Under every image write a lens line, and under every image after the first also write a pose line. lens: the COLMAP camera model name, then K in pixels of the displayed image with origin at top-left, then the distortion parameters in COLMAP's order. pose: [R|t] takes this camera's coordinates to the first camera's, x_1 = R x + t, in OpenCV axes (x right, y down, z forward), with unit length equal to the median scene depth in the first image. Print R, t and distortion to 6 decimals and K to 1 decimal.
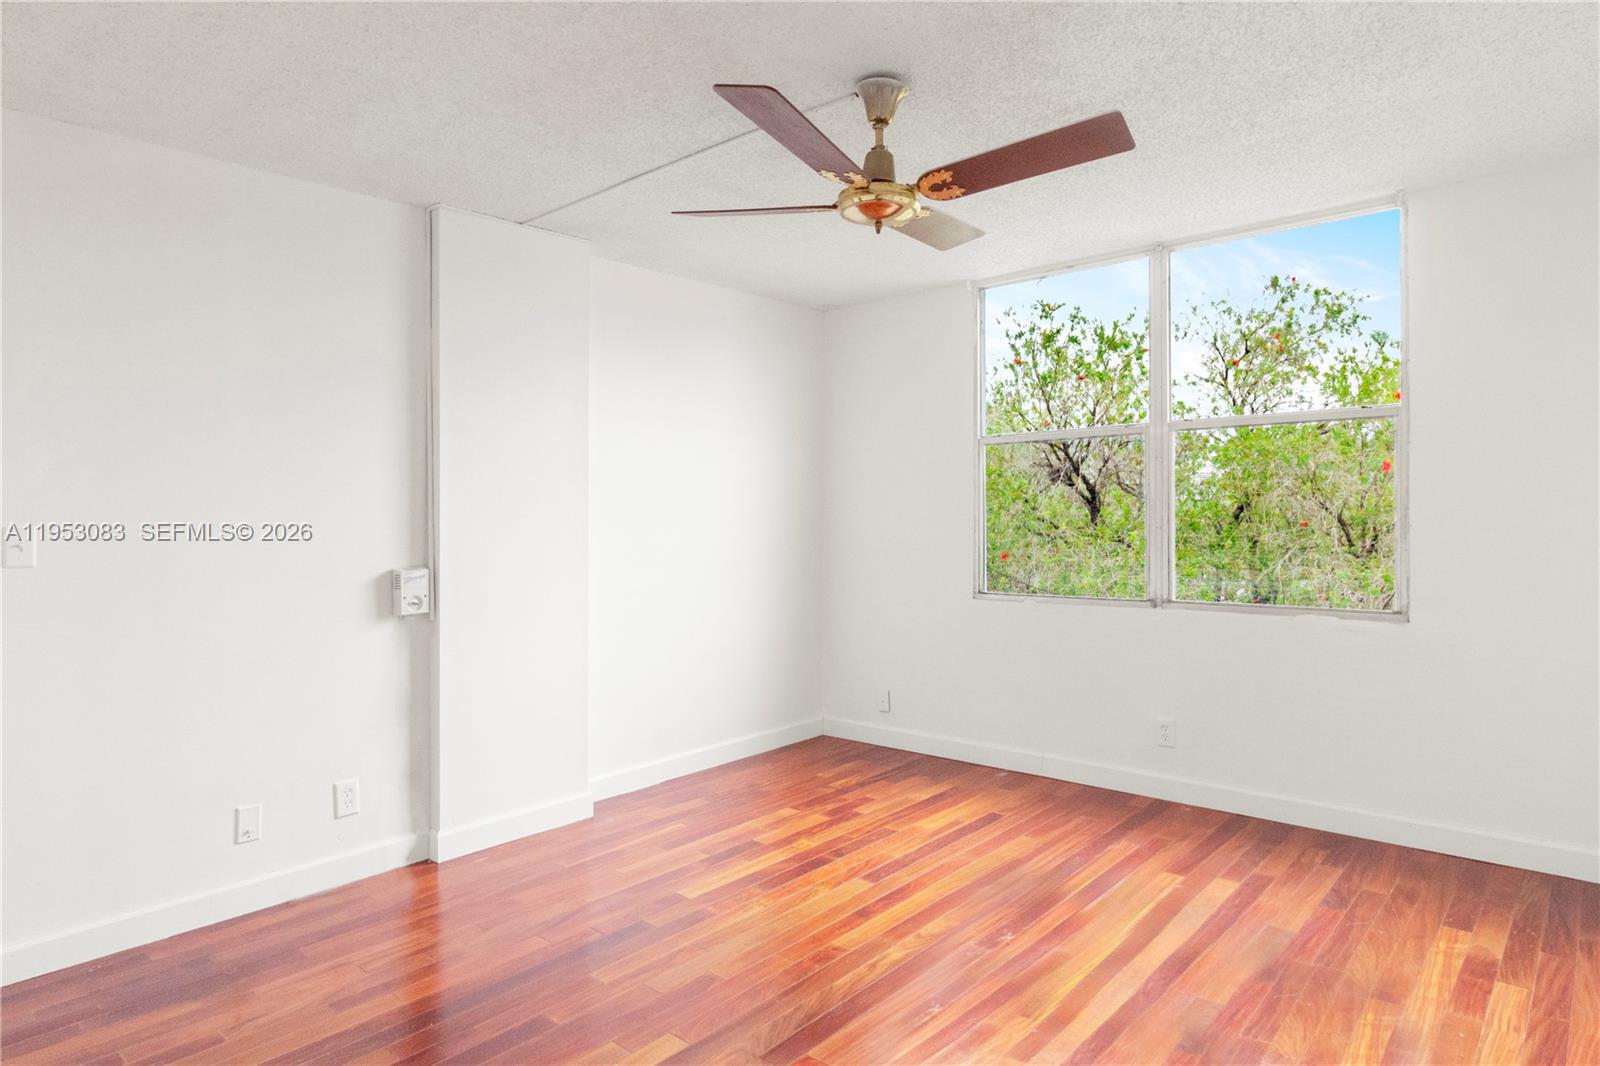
lens RADIAL K [[923.9, 0, 823.4], [0, 923.9, 507.0], [0, 0, 1]] dist [-0.005974, 0.001618]
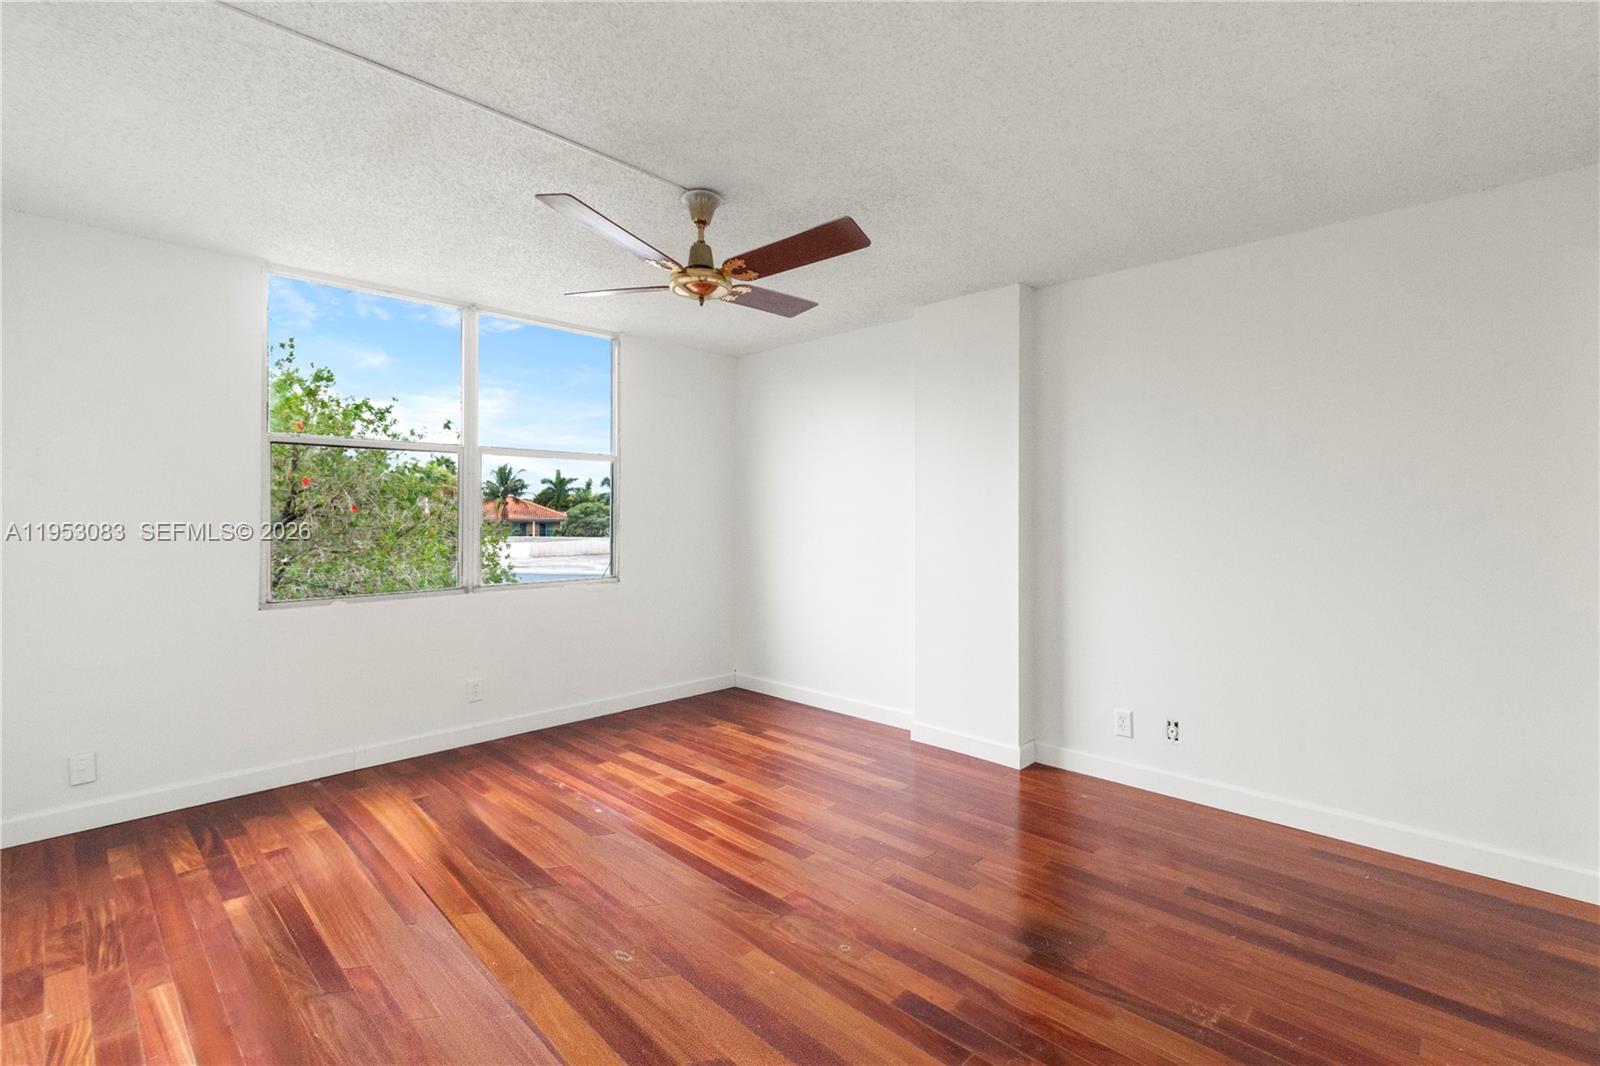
lens RADIAL K [[741.4, 0, 795.5], [0, 741.4, 522.9], [0, 0, 1]] dist [0.004105, -0.000911]
pose [[0.065483, 0.004190, 0.997845, -0.650353], [-0.004059, 0.999984, -0.003933, 0.016561], [-0.997845, -0.003793, 0.065499, 0.519396]]
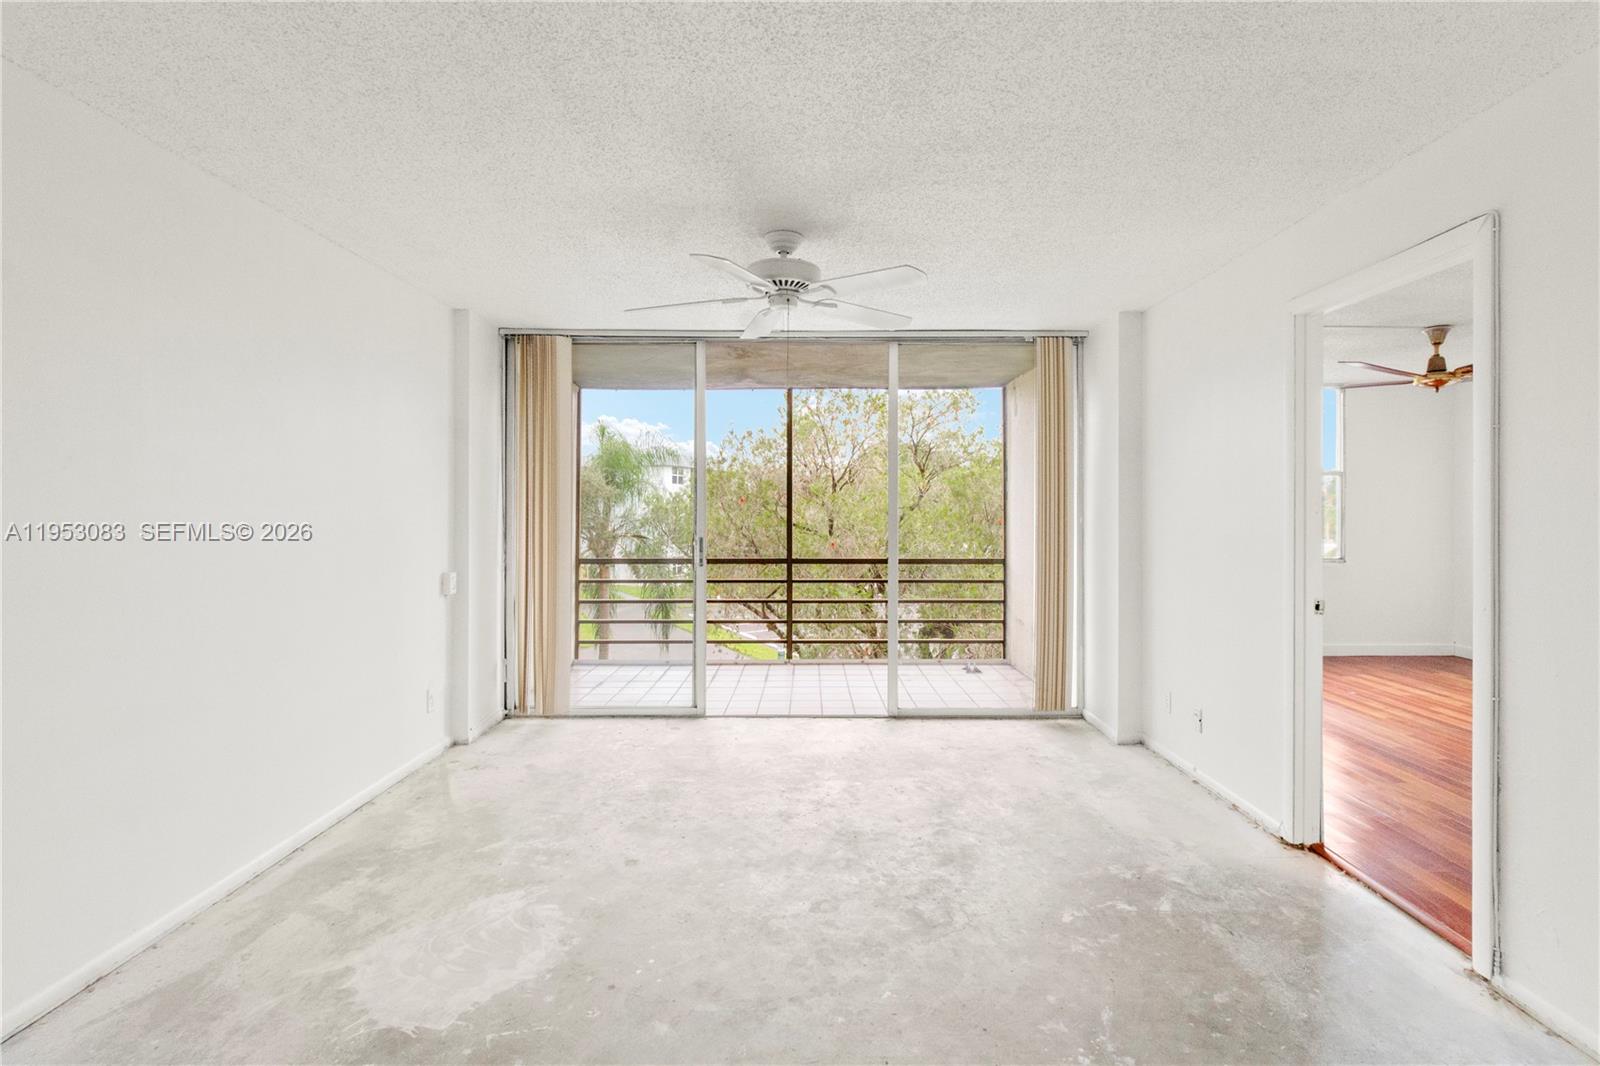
lens RADIAL K [[741.4, 0, 816.2], [0, 741.4, 502.7], [0, 0, 1]] dist [0.004105, -0.000911]
pose [[0.747164, 0.020642, 0.664319, -1.490370], [-0.015661, 0.999787, -0.013451, 0.016876], [-0.664455, -0.000354, 0.747328, 0.425453]]
